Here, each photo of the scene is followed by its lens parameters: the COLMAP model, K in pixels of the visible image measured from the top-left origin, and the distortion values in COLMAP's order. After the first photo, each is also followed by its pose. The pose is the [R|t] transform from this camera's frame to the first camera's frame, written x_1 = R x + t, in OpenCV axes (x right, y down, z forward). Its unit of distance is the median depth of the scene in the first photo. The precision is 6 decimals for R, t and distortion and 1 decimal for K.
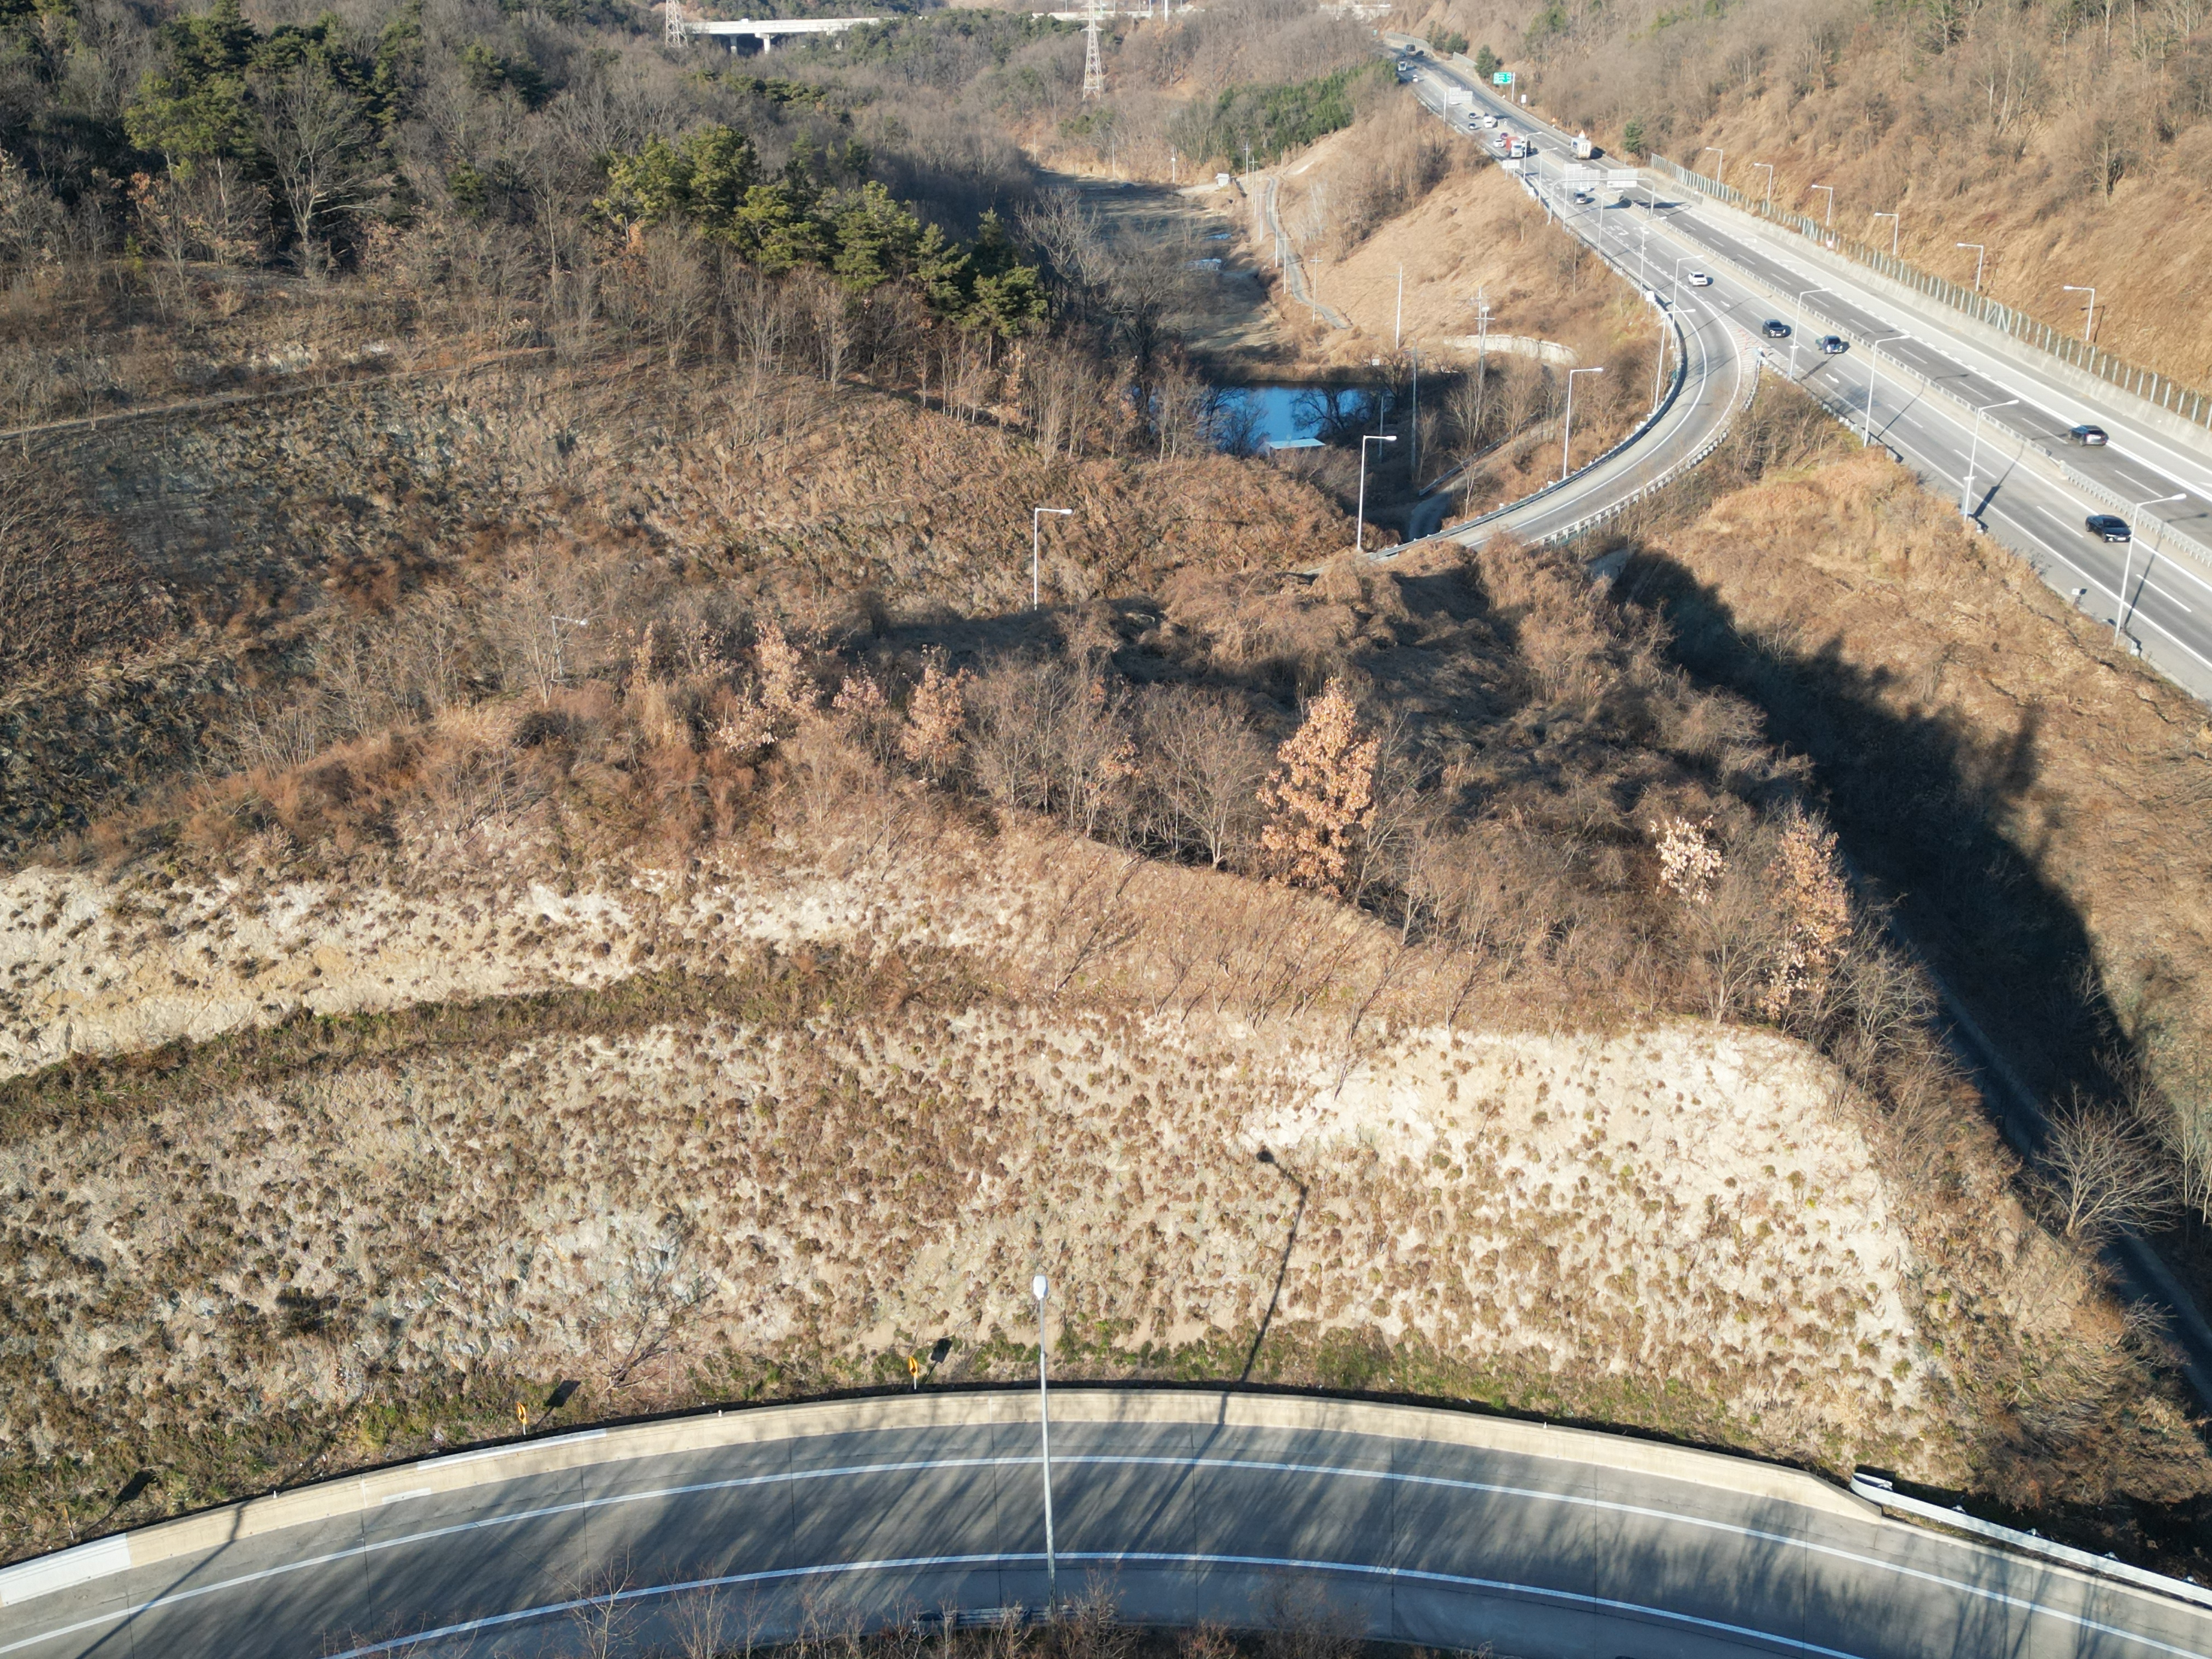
lens RADIAL K [[2147.5, 0, 1121.5], [0, 2147.5, 826.0], [0, 0, 1]] dist [0.053345, 0.000000]
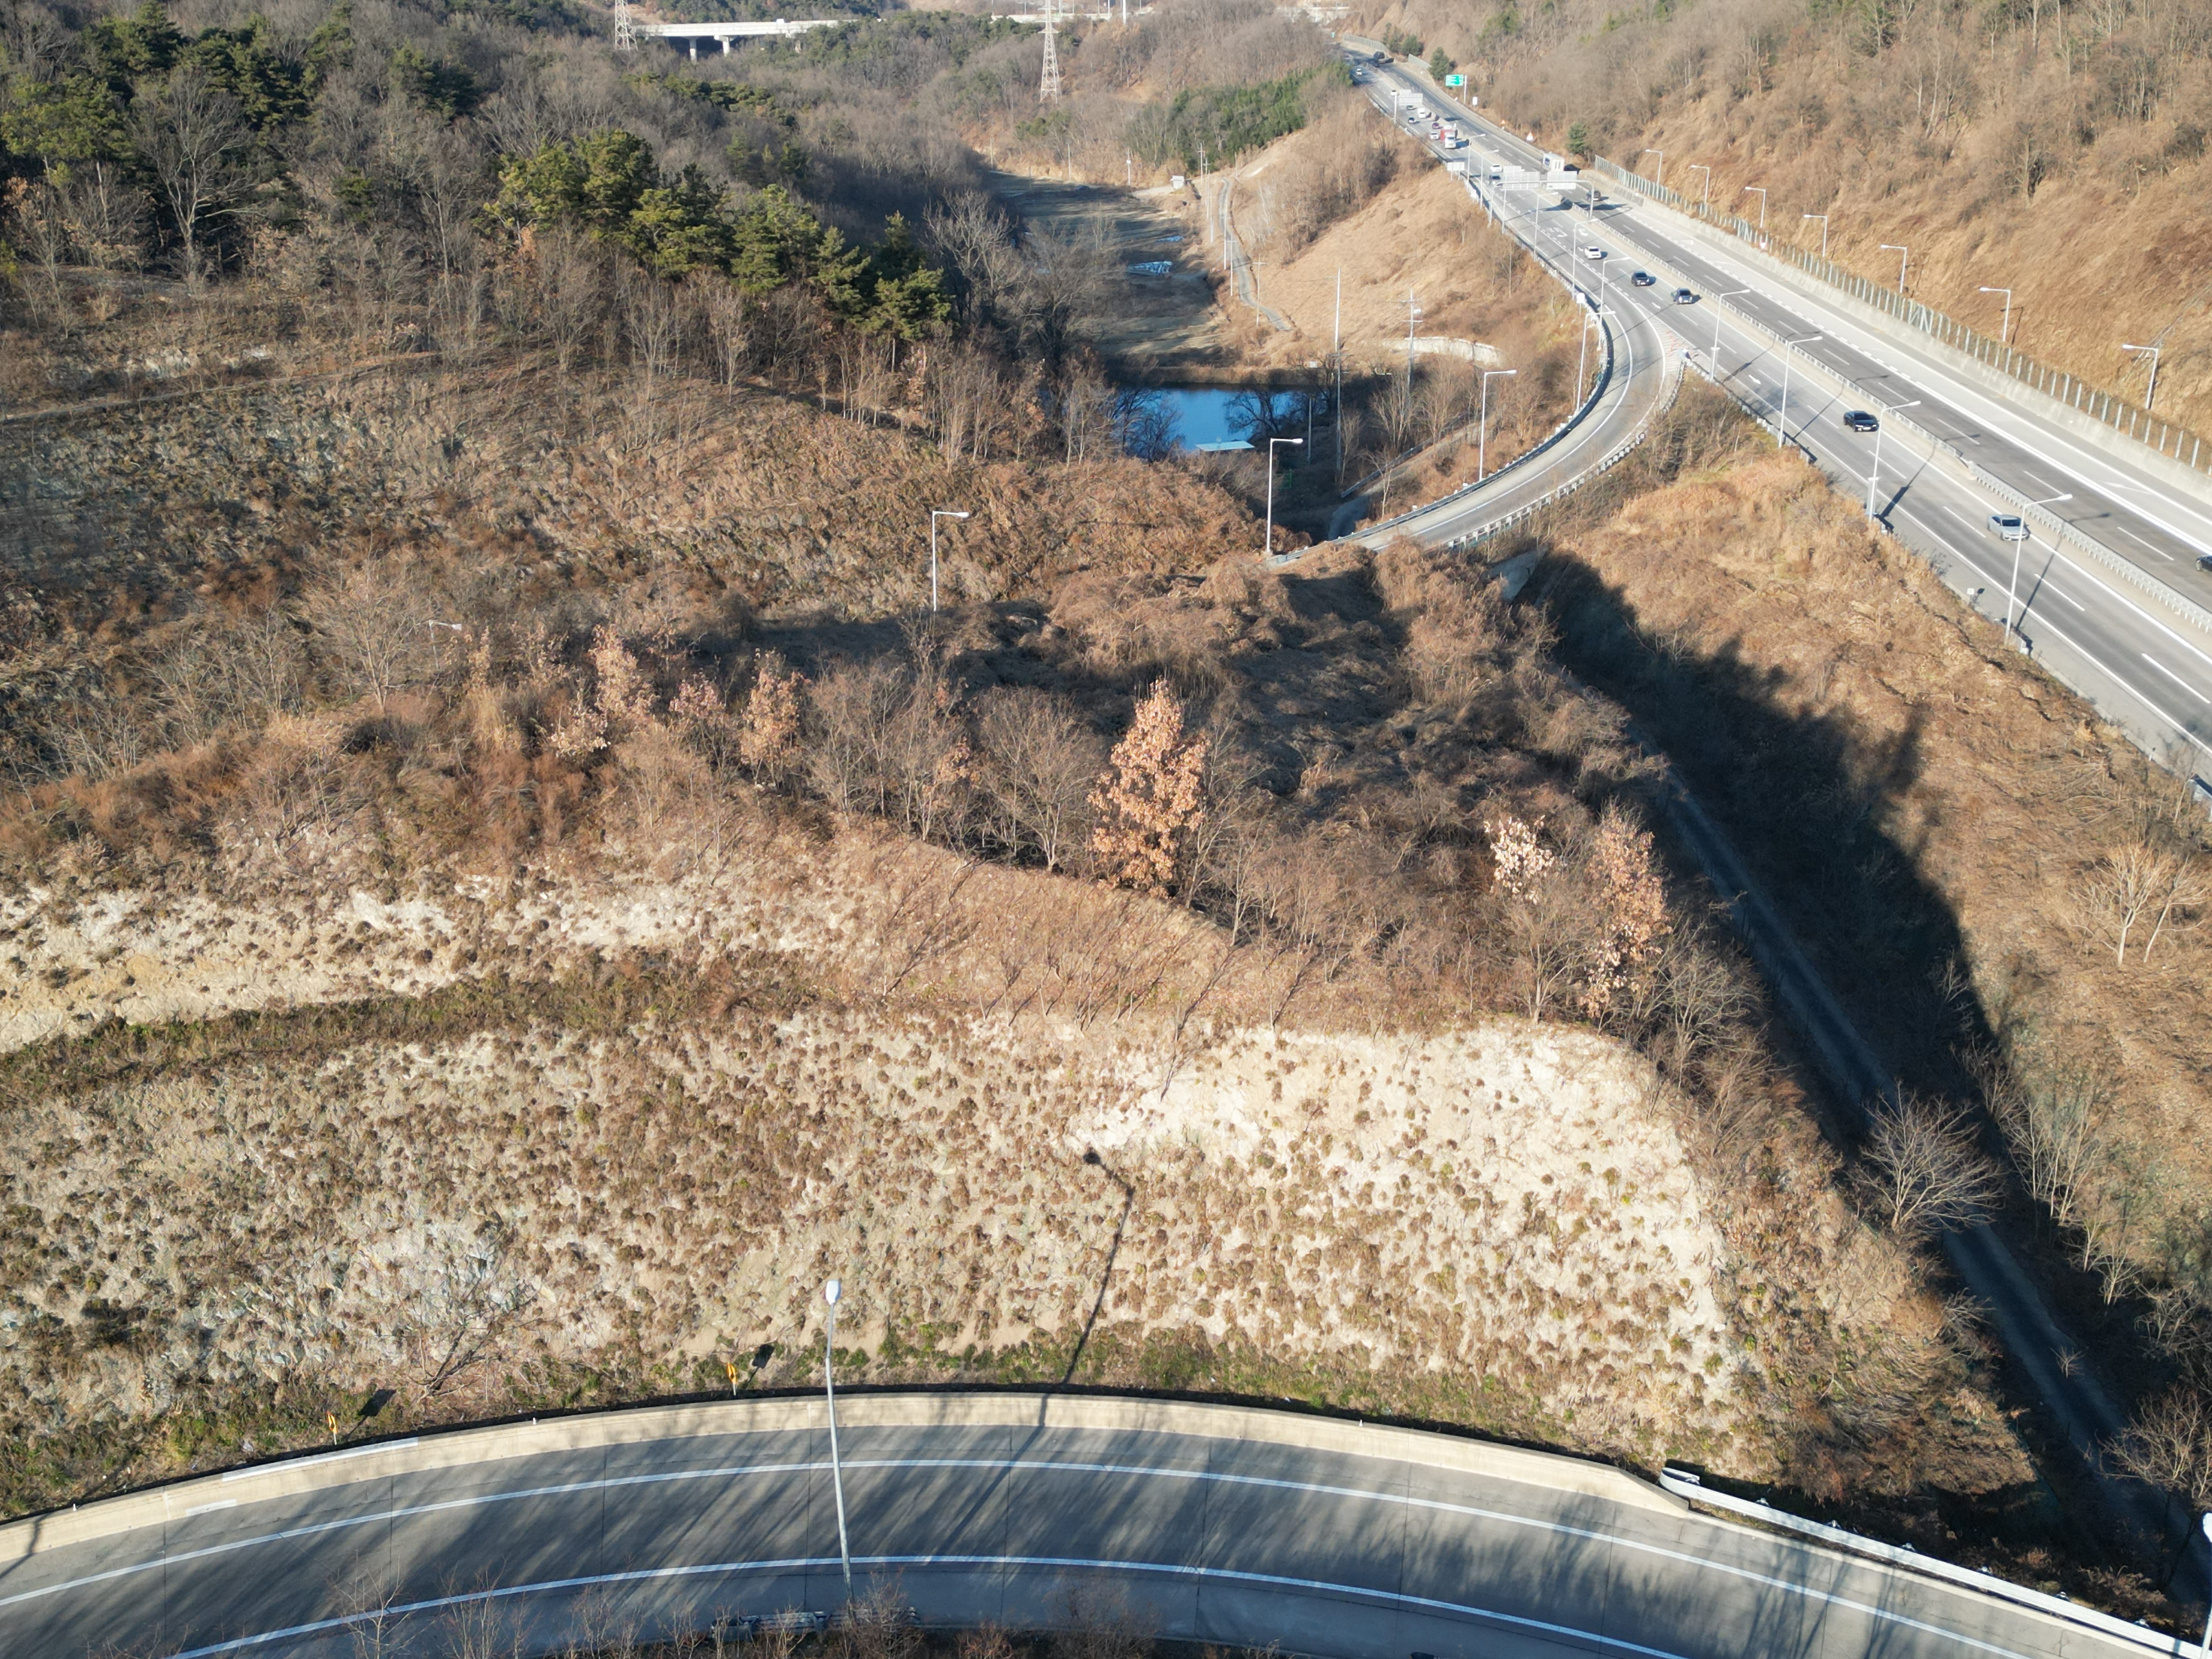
lens RADIAL K [[2147.5, 0, 1106.6], [0, 2147.5, 826.5], [0, 0, 1]] dist [0.053345, 0.000000]
pose [[0.999902, -0.005712, 0.012820, 0.060434], [0.005723, 0.999983, -0.000855, -0.000085], [-0.012815, 0.000928, 0.999917, -0.001762]]
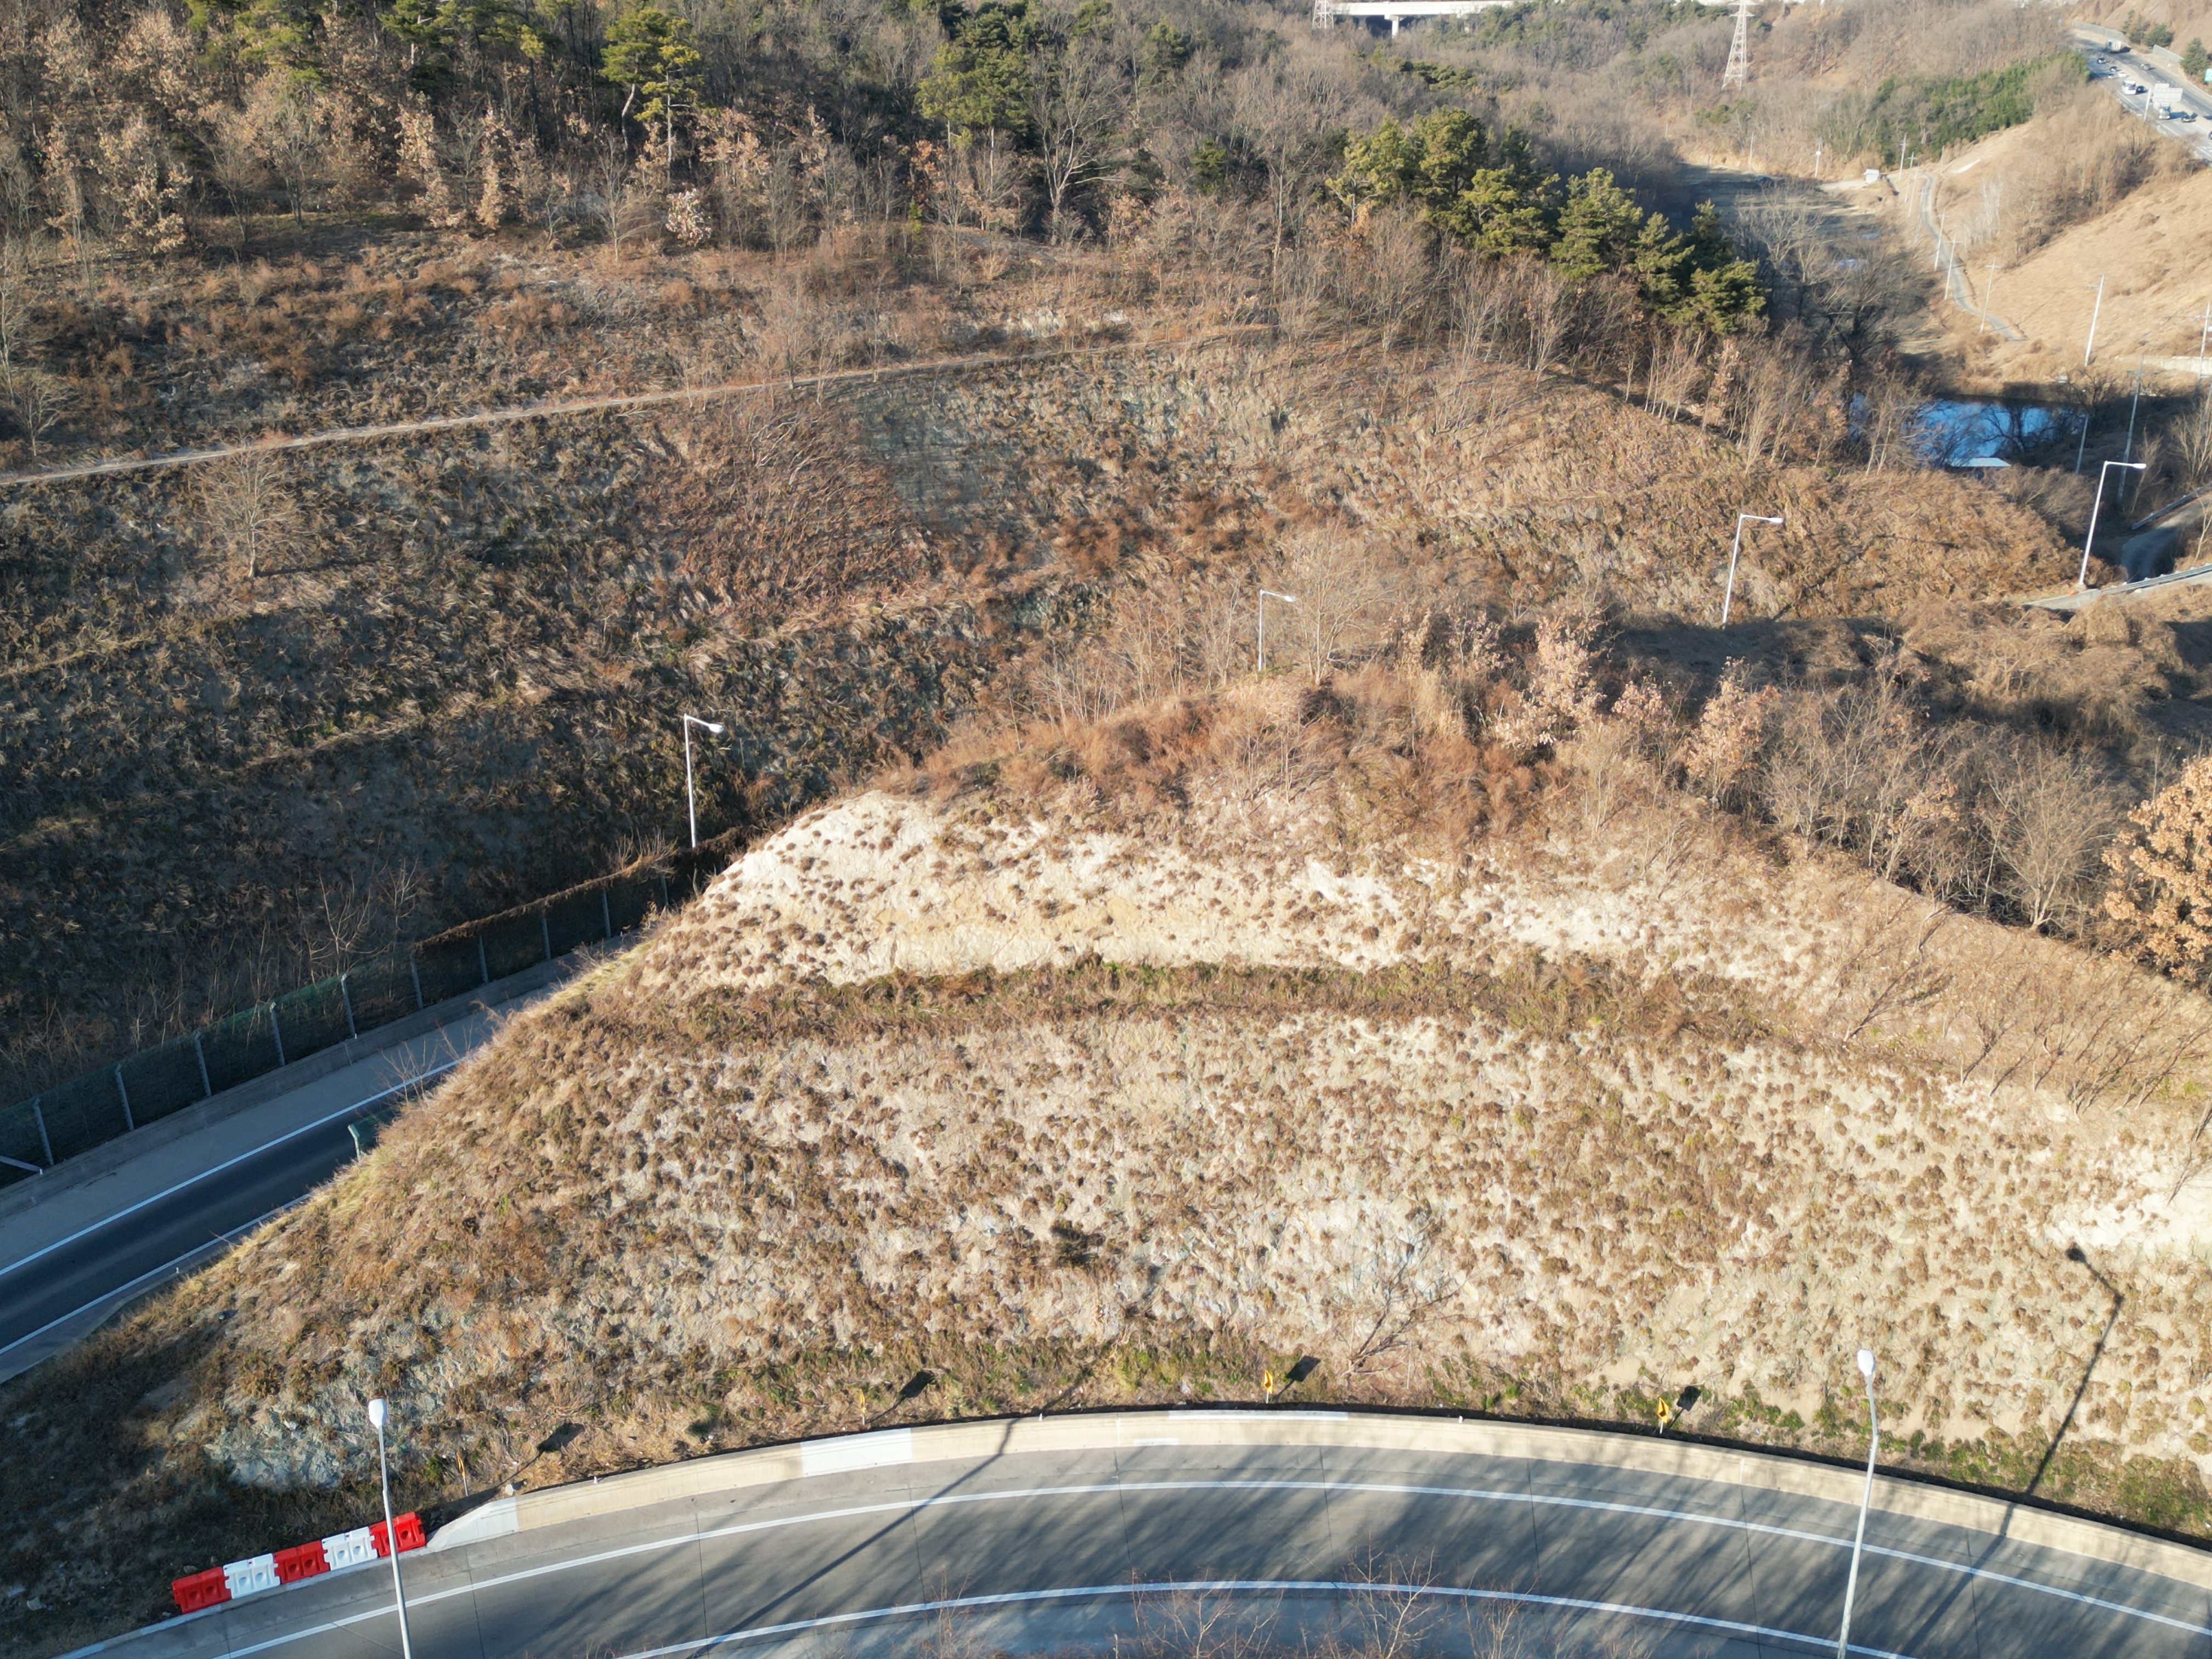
lens RADIAL K [[2147.5, 0, 1102.4], [0, 2147.5, 838.7], [0, 0, 1]] dist [0.053345, 0.000000]
pose [[0.959706, 0.115684, -0.256088, -0.109430], [-0.112627, 0.993281, 0.026621, 0.001197], [0.257447, 0.003295, 0.966287, 0.005831]]
